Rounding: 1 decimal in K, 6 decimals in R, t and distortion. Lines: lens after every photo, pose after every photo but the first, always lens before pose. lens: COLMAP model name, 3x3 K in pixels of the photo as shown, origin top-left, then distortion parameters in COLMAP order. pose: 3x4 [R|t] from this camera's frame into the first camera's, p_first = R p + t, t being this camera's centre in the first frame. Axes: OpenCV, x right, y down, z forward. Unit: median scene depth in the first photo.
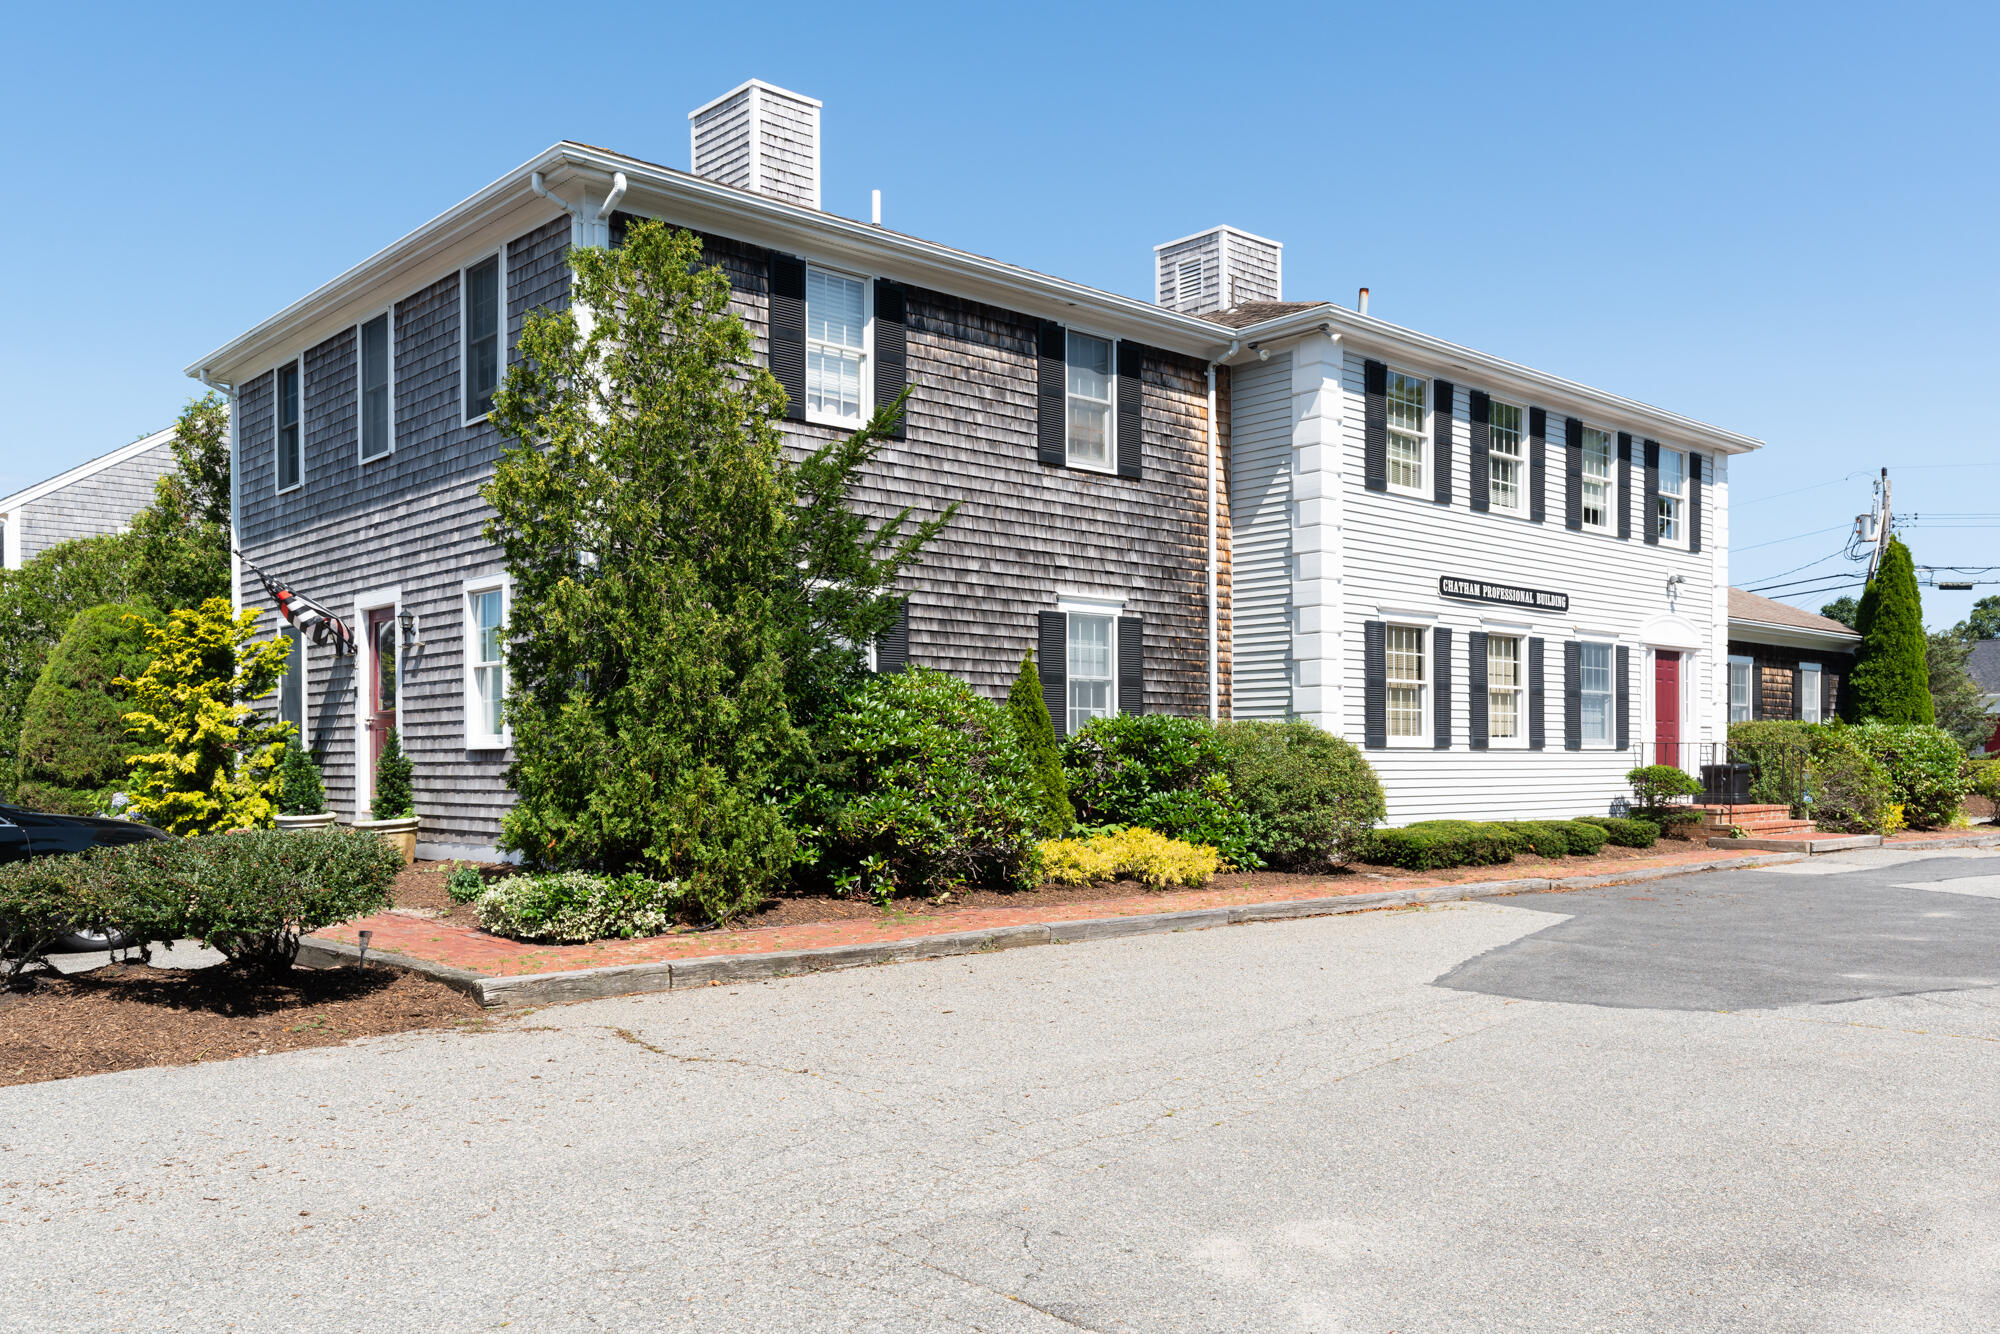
lens RADIAL K [[1636.3, 0, 1017.1], [0, 1636.3, 767.2], [0, 0, 1]] dist [0.007374, 0.003520]
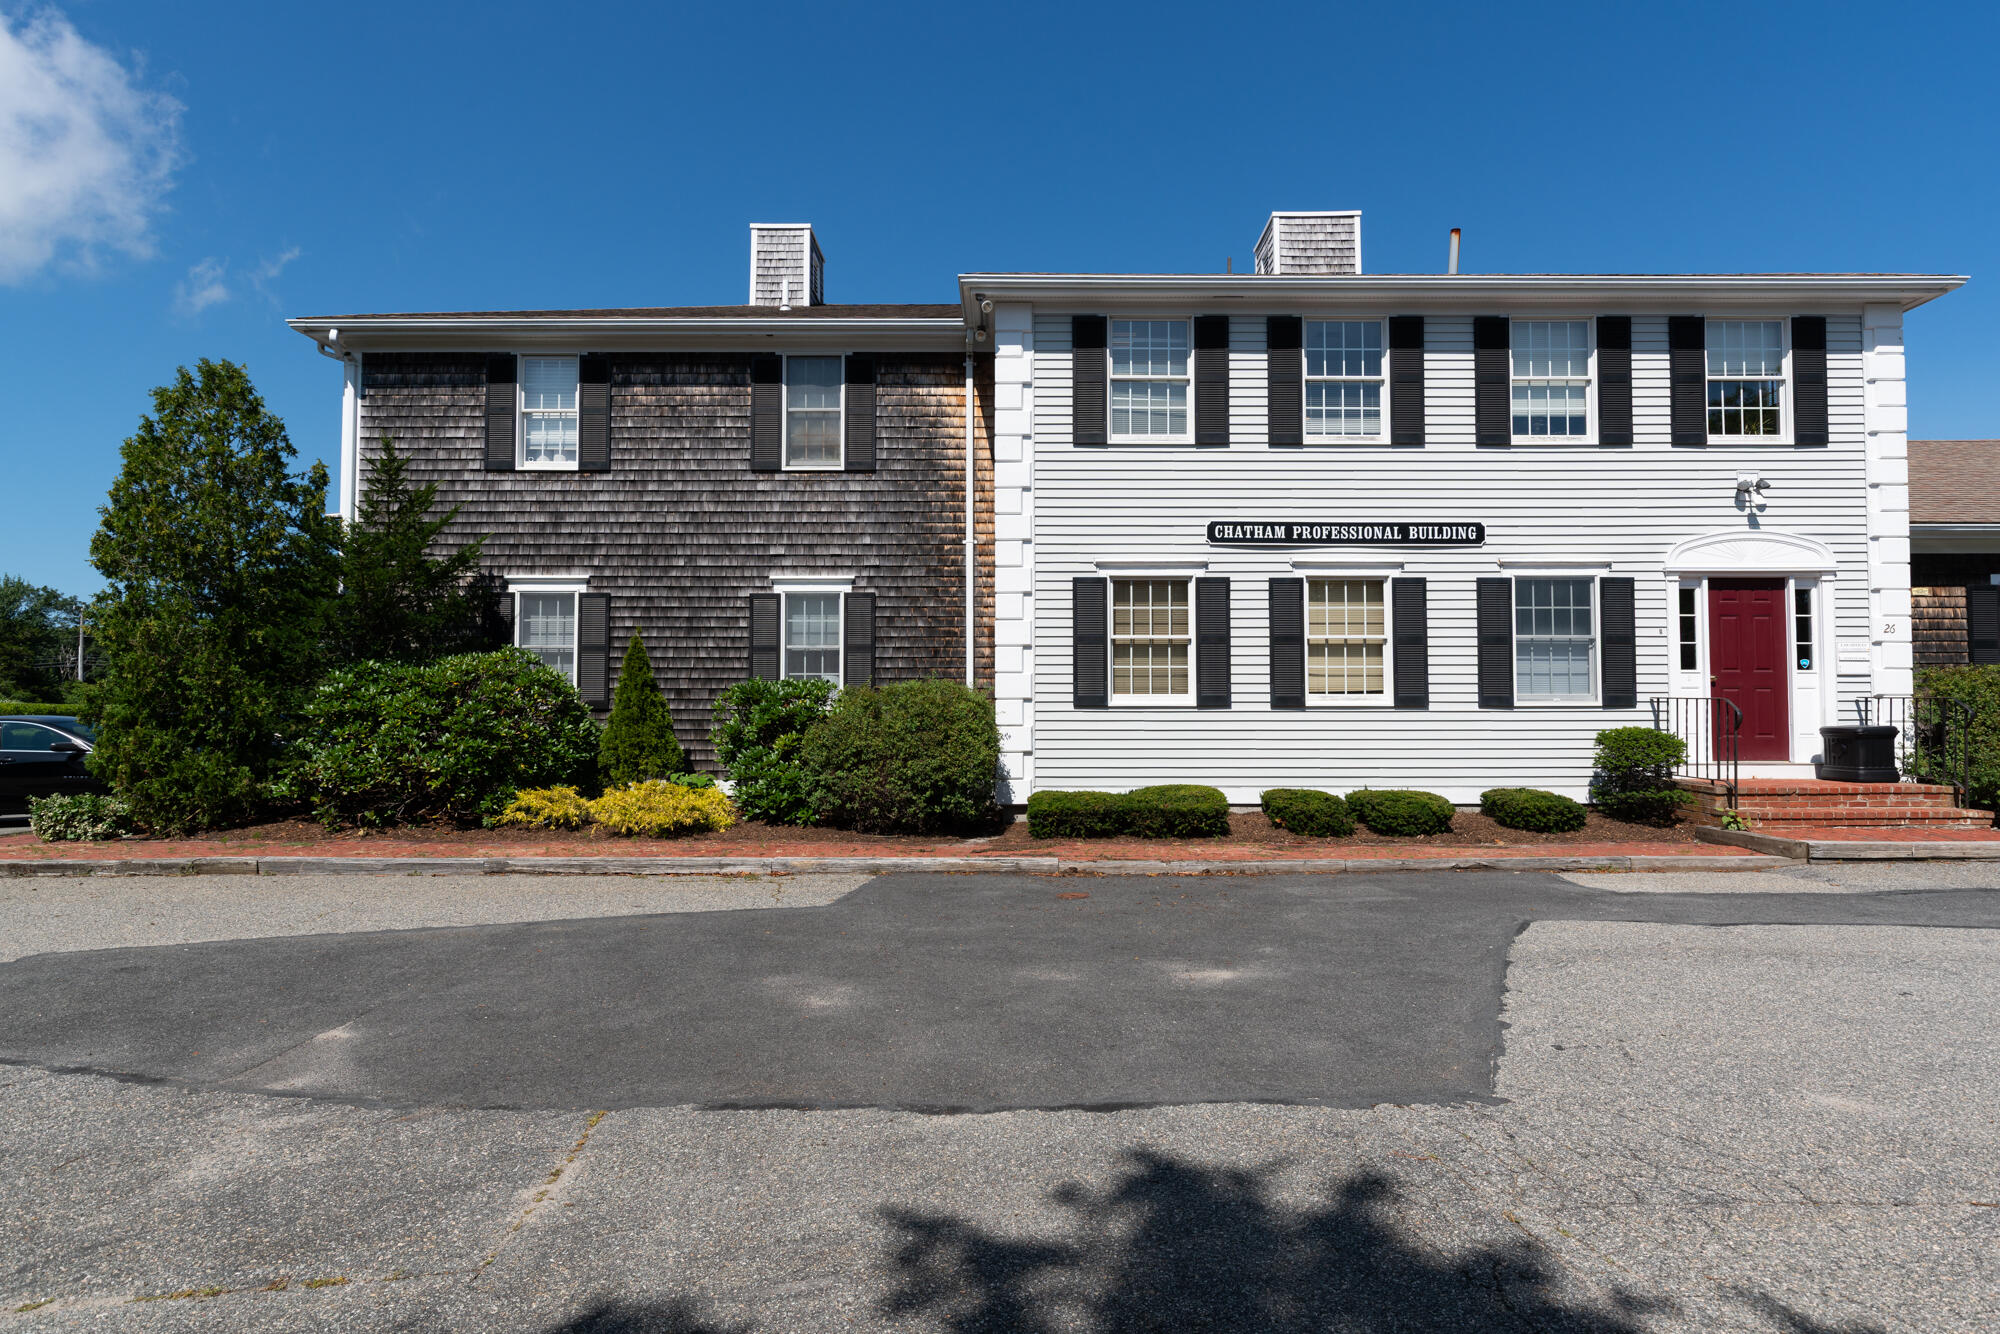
lens RADIAL K [[1093.0, 0, 1000.5], [0, 1093.0, 670.0], [0, 0, 1]] dist [0.000957, 0.000301]
pose [[0.733435, -0.025040, -0.679299, 0.614501], [-0.002166, 0.999230, -0.039172, -0.008456], [0.679757, 0.030202, 0.732816, 0.483102]]
